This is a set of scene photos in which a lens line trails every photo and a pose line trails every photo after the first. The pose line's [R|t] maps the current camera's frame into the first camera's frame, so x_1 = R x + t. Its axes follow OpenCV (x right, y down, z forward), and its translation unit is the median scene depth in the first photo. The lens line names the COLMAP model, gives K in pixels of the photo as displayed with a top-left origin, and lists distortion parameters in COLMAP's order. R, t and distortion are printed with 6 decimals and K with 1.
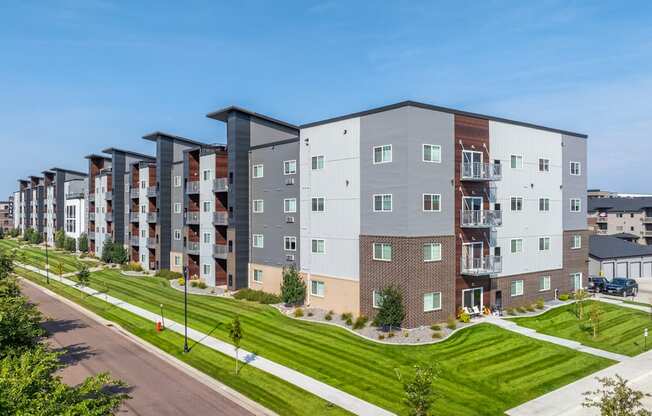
lens RADIAL K [[538.2, 0, 326.0], [0, 538.2, 208.0], [0, 0, 1]] dist [-0.011990, -0.005717]
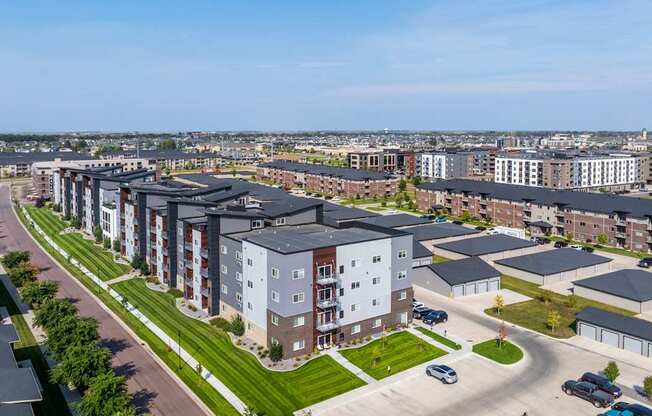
lens RADIAL K [[544.6, 0, 319.1], [0, 544.6, 159.2], [0, 0, 1]] dist [-0.003629, -0.001635]
pose [[0.999119, 0.002330, -0.041907, 0.289859], [0.000103, 0.998320, 0.057949, -0.527127], [0.041972, -0.057903, 0.997440, -0.827958]]
